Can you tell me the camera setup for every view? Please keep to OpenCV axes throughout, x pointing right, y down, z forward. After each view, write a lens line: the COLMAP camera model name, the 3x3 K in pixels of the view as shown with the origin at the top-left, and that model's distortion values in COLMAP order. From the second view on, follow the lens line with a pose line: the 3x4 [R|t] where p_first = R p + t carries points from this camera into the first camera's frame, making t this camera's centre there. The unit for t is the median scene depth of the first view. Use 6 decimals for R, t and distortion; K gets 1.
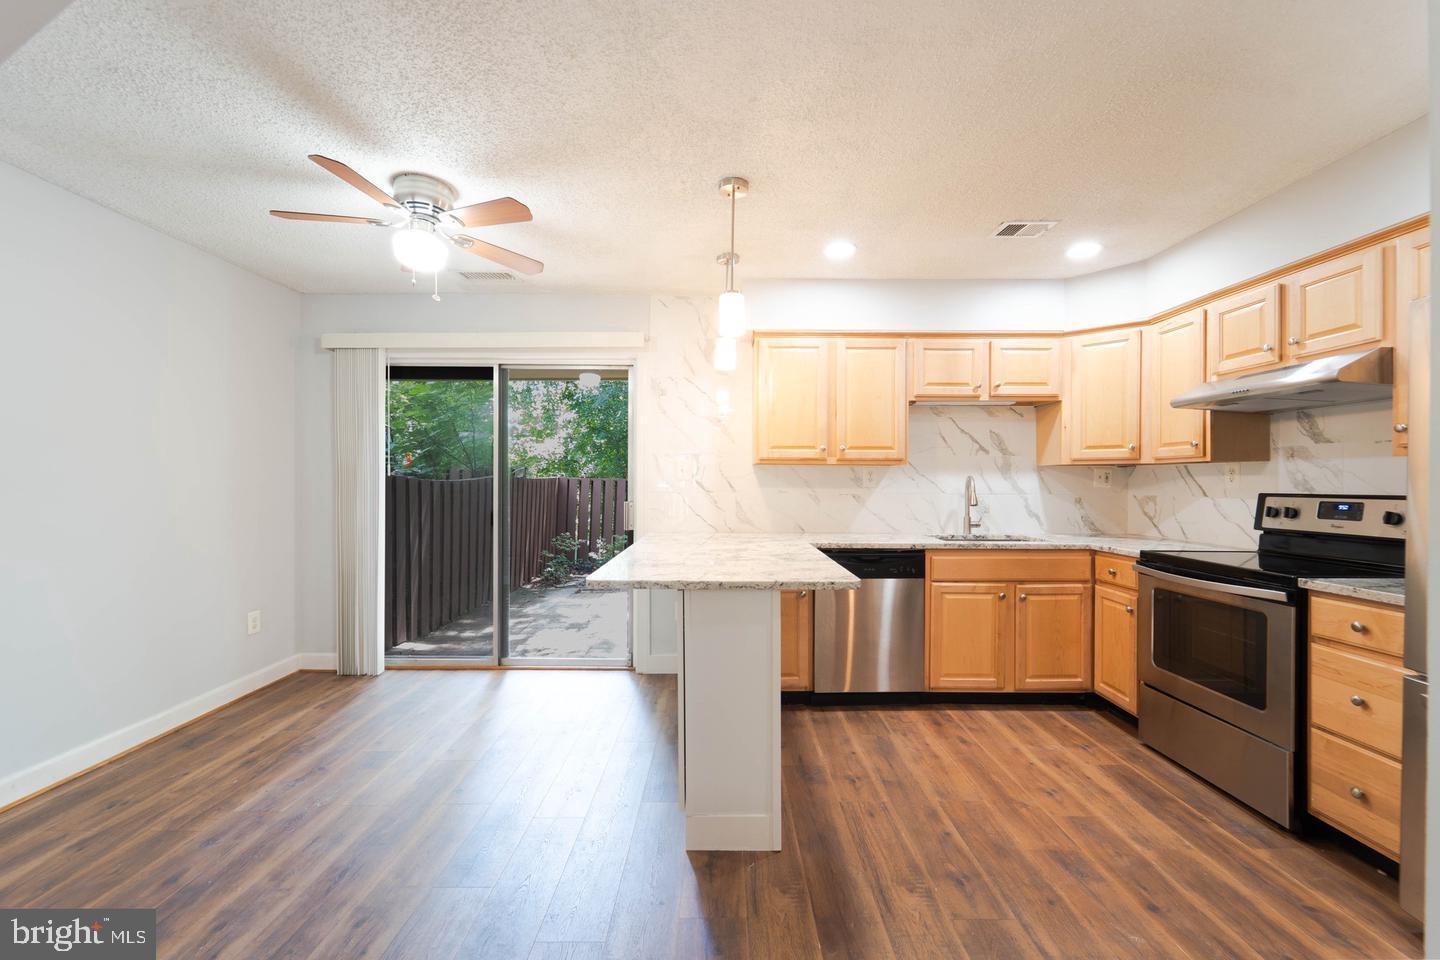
lens RADIAL K [[685.7, 0, 687.5], [0, 685.7, 493.6], [0, 0, 1]] dist [0.000049, -0.001349]
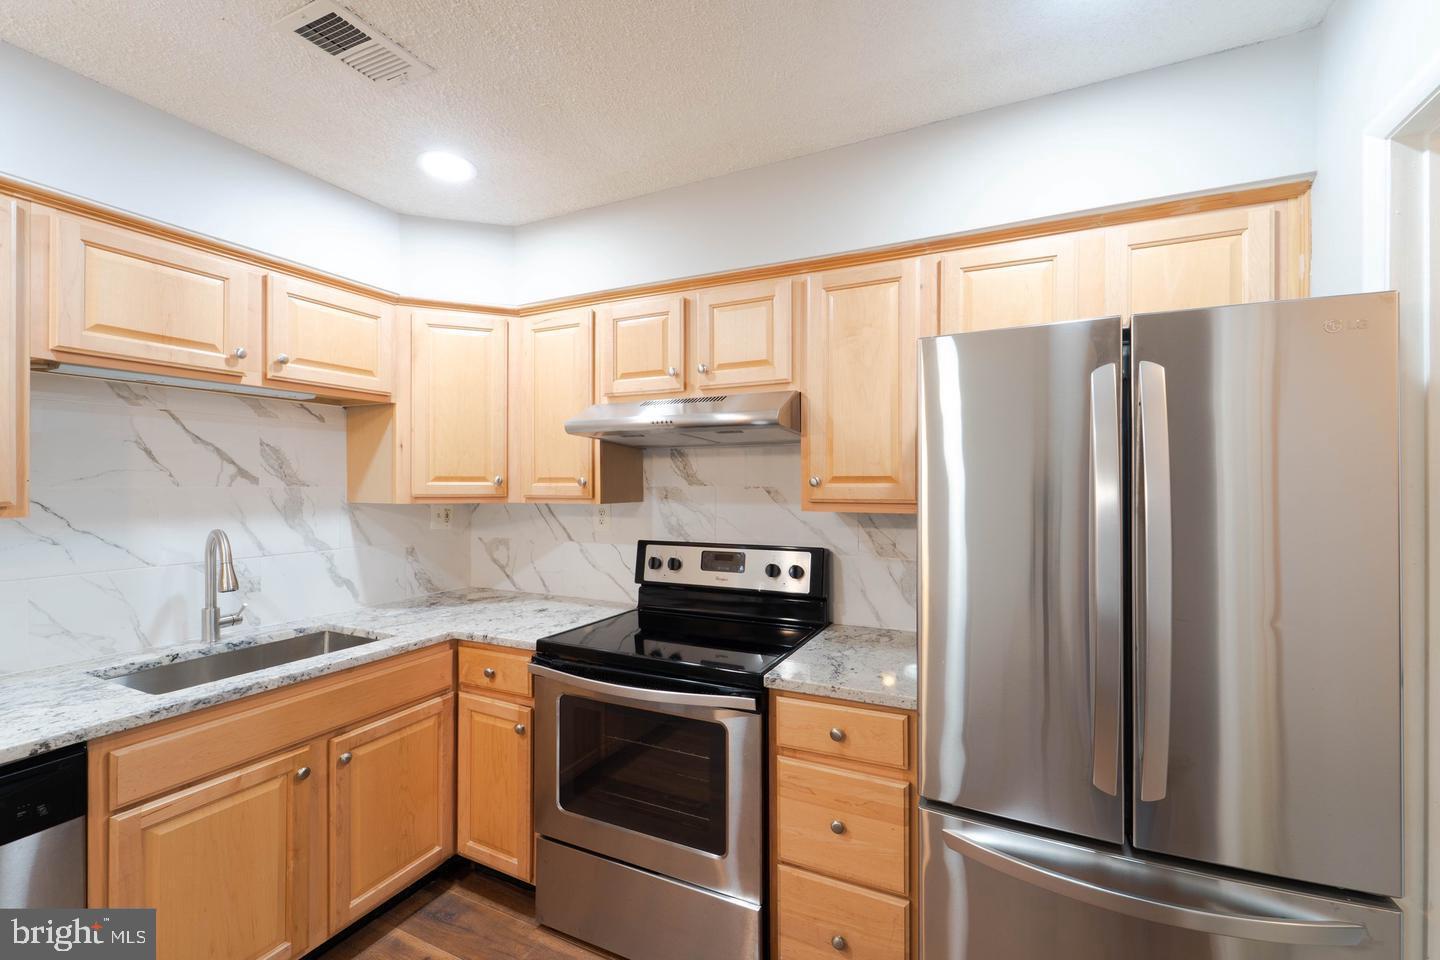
lens RADIAL K [[591.8, 0, 750.3], [0, 591.8, 483.3], [0, 0, 1]] dist [0.001022, -0.000120]
pose [[0.410748, -0.002619, 0.911745, 0.202014], [0.006254, 0.999980, 0.000055, -0.067082], [-0.911727, 0.005680, 0.410756, 0.533651]]
